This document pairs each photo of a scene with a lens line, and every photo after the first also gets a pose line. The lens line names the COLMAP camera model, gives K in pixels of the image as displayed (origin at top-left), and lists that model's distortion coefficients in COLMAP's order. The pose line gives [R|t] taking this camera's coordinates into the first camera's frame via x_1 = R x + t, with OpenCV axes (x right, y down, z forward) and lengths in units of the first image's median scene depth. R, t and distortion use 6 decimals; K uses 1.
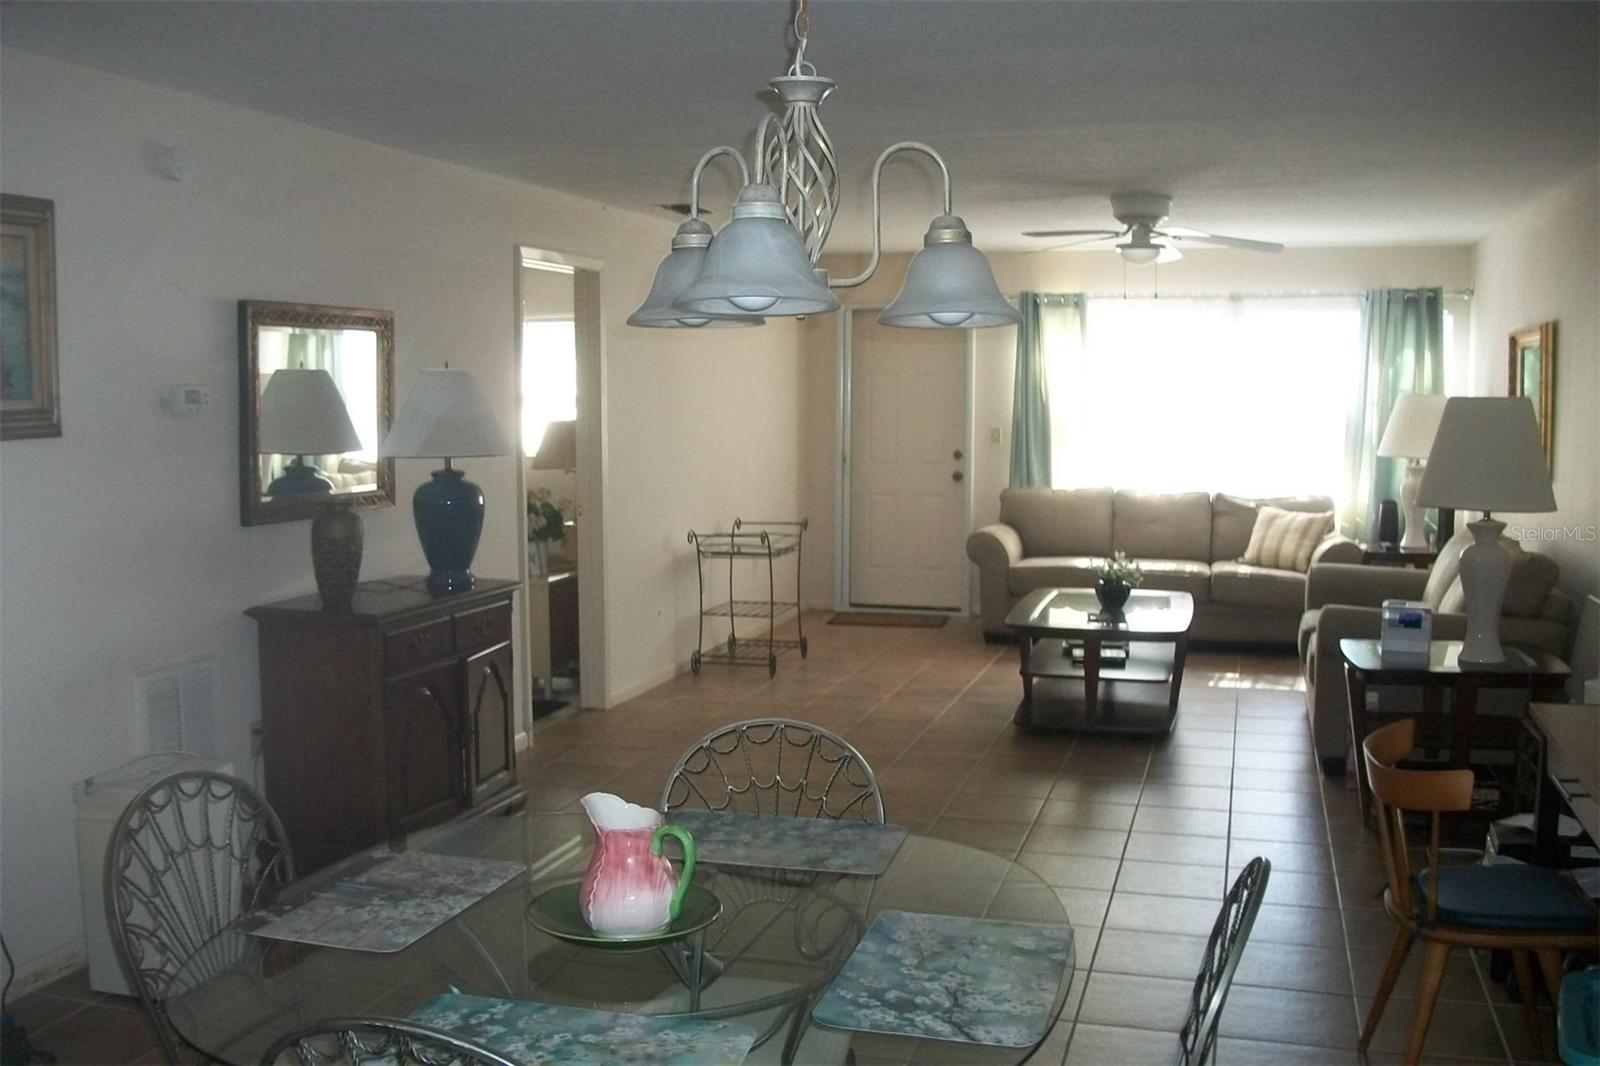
lens RADIAL K [[1503.5, 0, 800.0], [0, 1503.5, 533.0], [0, 0, 1]] dist [-0.130913, 0.006154]
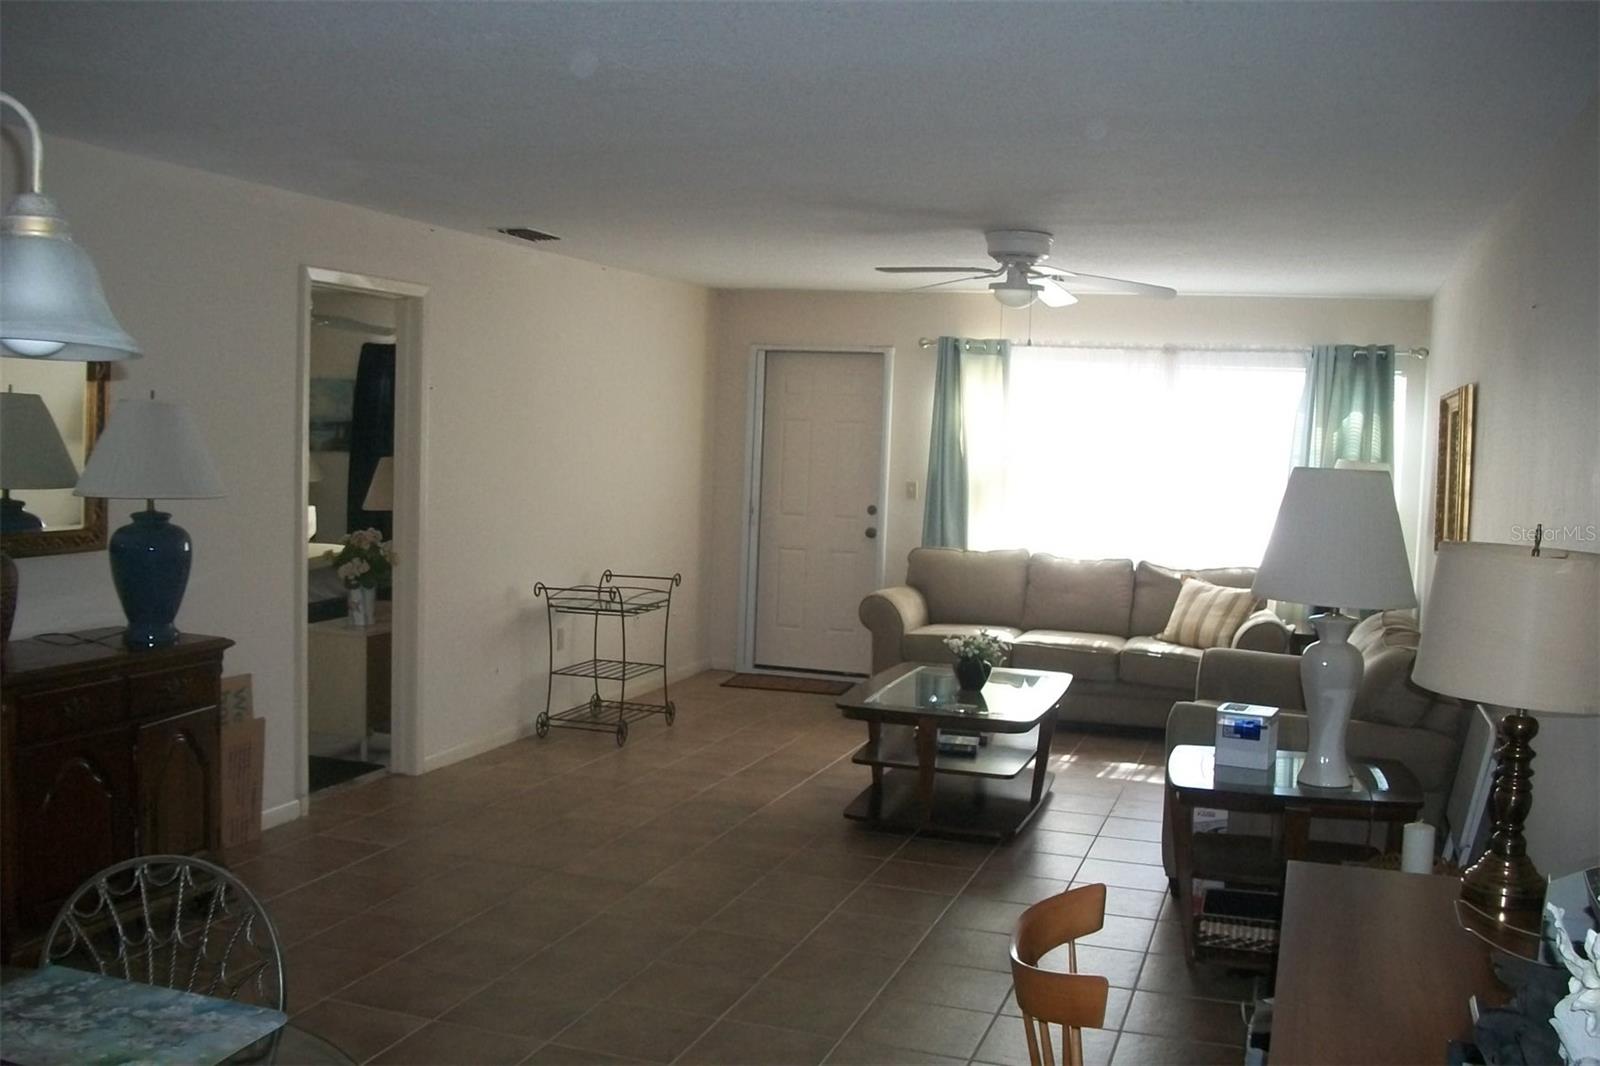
lens RADIAL K [[1502.2, 0, 800.0], [0, 1502.2, 533.0], [0, 0, 1]] dist [-0.138491, -0.011099]
pose [[0.998800, 0.037911, -0.030989, 0.105067], [-0.038758, 0.998879, -0.027179, -0.012078], [0.029924, 0.028347, 0.999150, 0.080056]]
